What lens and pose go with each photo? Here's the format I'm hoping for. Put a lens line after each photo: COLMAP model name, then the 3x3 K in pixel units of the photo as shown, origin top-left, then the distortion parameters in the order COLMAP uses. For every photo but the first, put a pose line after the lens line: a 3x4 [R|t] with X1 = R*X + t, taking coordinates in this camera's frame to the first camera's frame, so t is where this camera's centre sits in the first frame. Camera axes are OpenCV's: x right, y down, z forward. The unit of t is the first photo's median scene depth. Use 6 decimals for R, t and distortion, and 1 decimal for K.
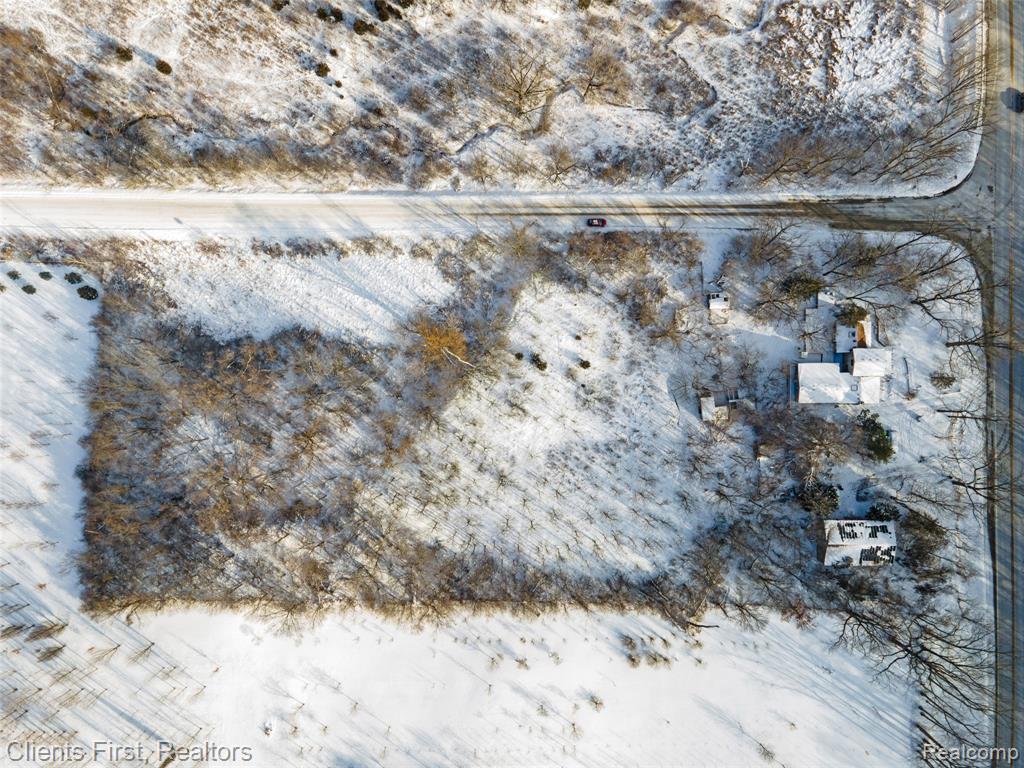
lens RADIAL K [[753.2, 0, 508.4], [0, 753.2, 379.3], [0, 0, 1]] dist [0.042729, 0.006544]
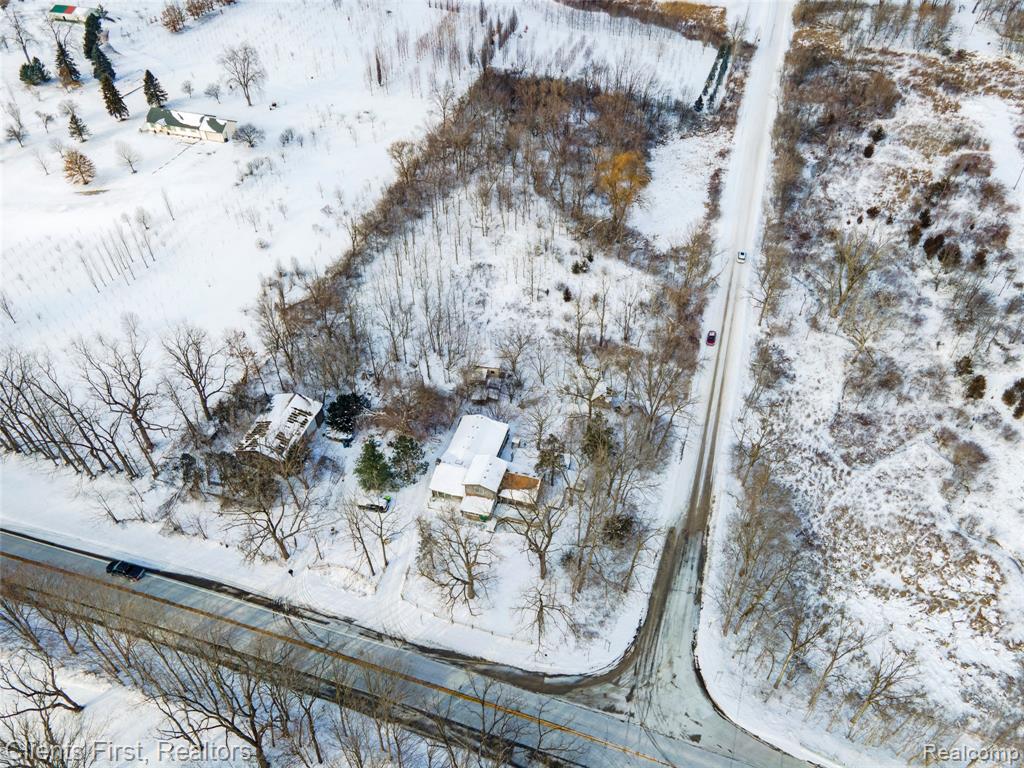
lens RADIAL K [[753.2, 0, 508.4], [0, 753.2, 379.3], [0, 0, 1]] dist [0.042729, 0.006544]
pose [[-0.289189, 0.665405, -0.688190, 0.871075], [-0.957253, -0.196495, 0.212264, -0.175325], [0.006016, 0.720157, 0.693785, 0.381175]]
